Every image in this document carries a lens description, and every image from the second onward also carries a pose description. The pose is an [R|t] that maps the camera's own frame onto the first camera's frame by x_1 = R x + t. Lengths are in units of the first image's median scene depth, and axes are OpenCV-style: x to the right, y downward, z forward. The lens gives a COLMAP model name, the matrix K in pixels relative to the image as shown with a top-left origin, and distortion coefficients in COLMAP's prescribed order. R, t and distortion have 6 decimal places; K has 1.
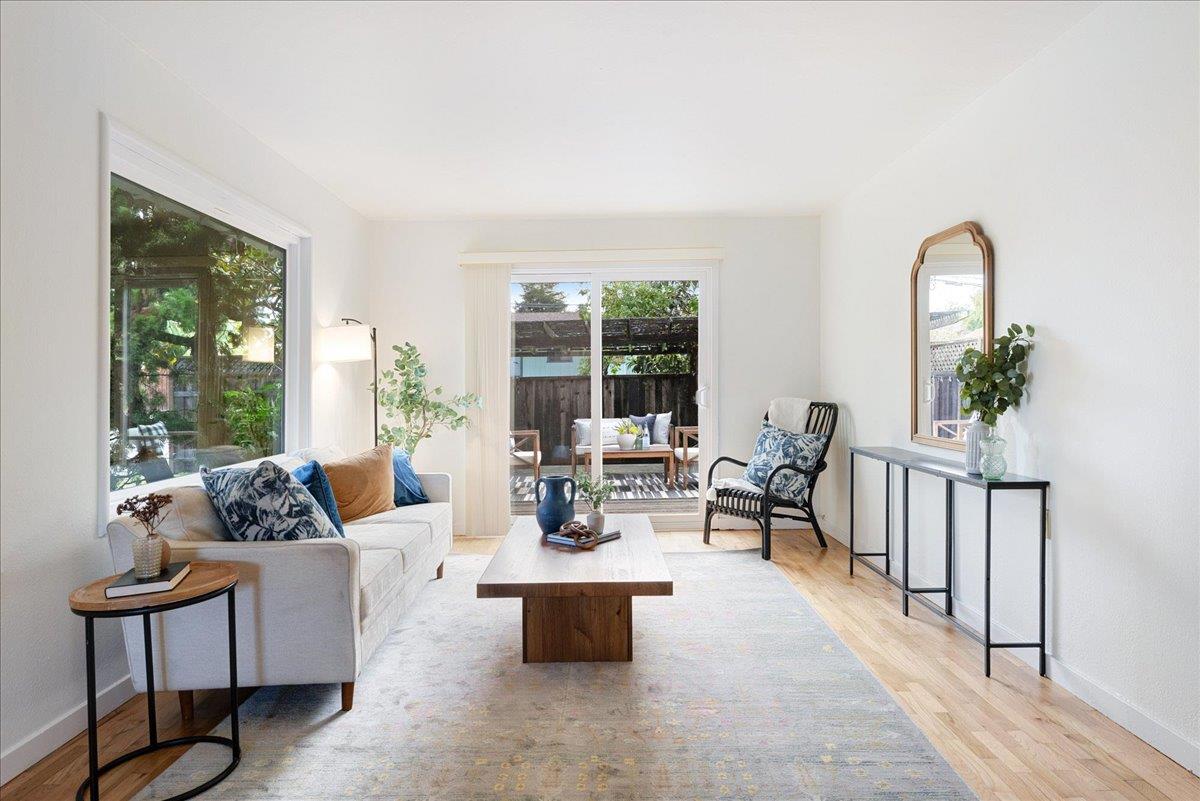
lens RADIAL K [[722.6, 0, 567.8], [0, 722.6, 400.7], [0, 0, 1]] dist [0.003633, 0.000087]
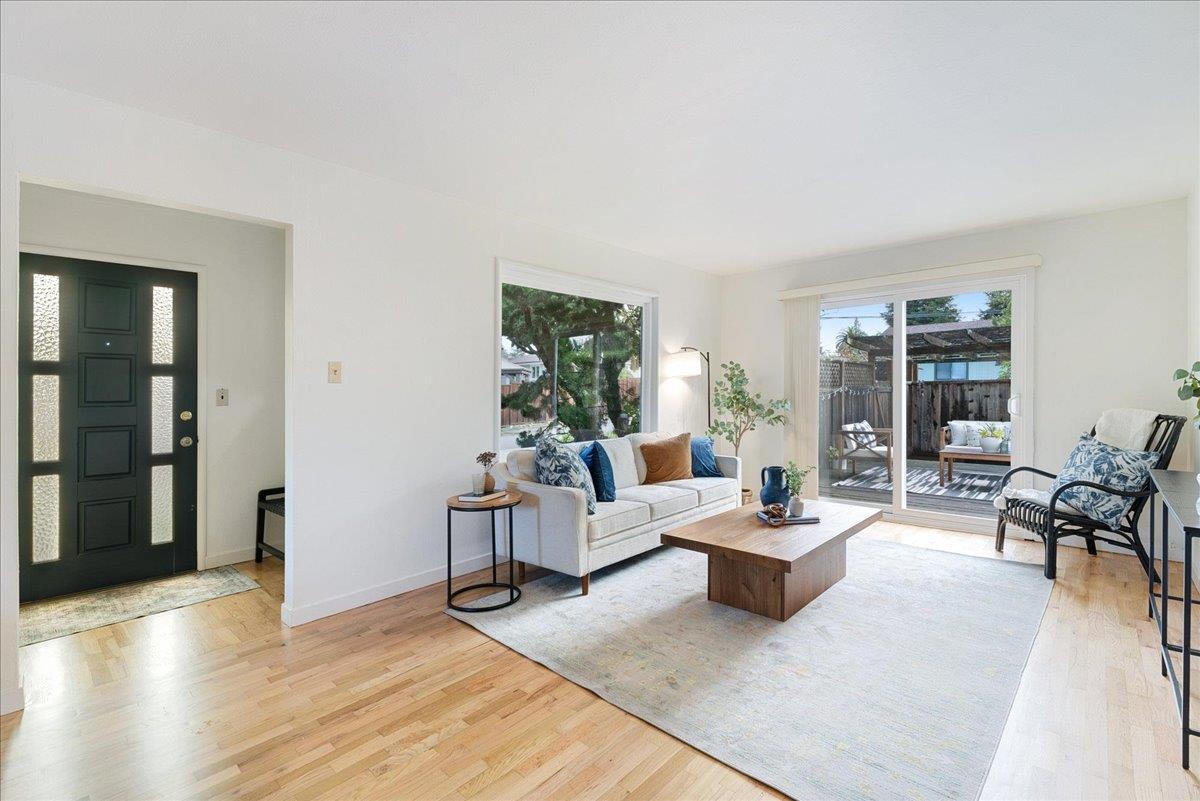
lens RADIAL K [[533.4, 0, 599.8], [0, 533.4, 392.1], [0, 0, 1]] dist [0.007247, -0.000890]
pose [[0.739684, 0.008370, -0.672903, 0.293428], [-0.013760, 0.999902, -0.002689, -0.015216], [0.672814, 0.011248, 0.739726, 0.070432]]
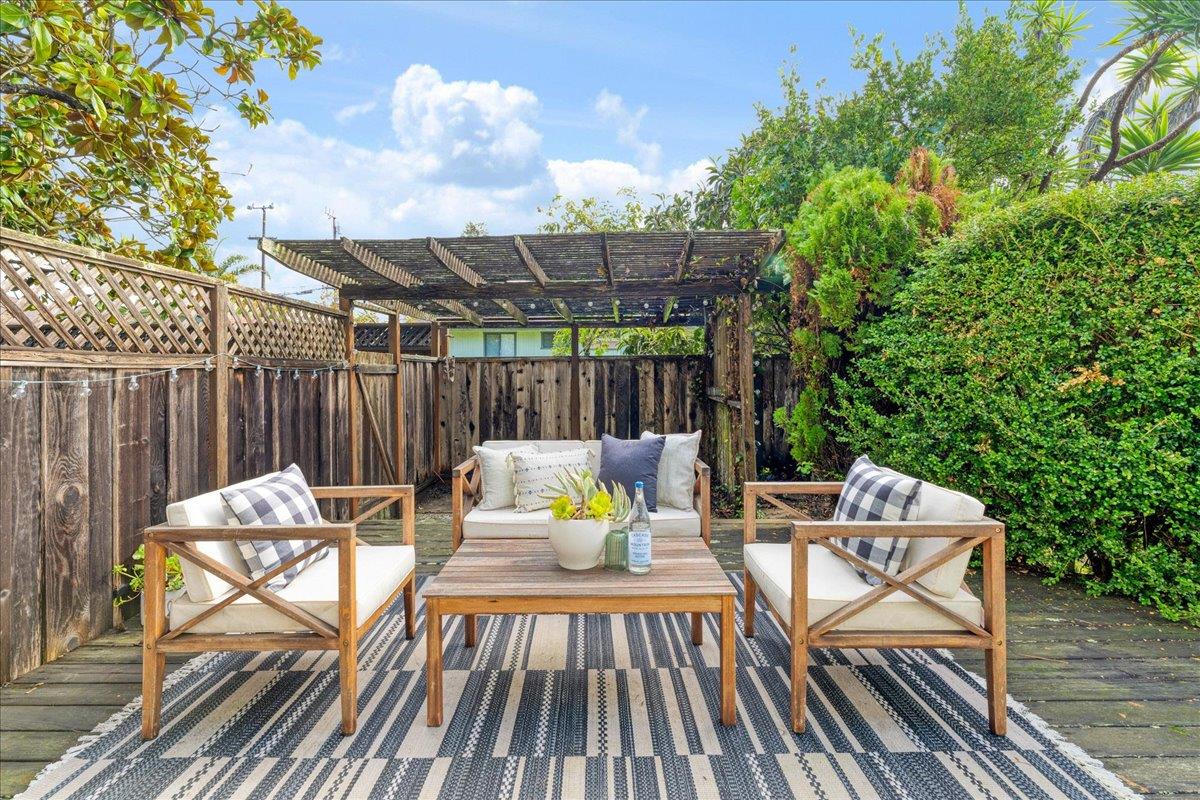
lens RADIAL K [[504.7, 0, 593.8], [0, 504.7, 395.7], [0, 0, 1]] dist [0.000253, -0.000275]
pose [[0.999814, 0.009790, 0.016615, 0.134169], [-0.010144, 0.999721, 0.021315, -0.017887], [-0.016401, -0.021480, 0.999635, 1.247445]]
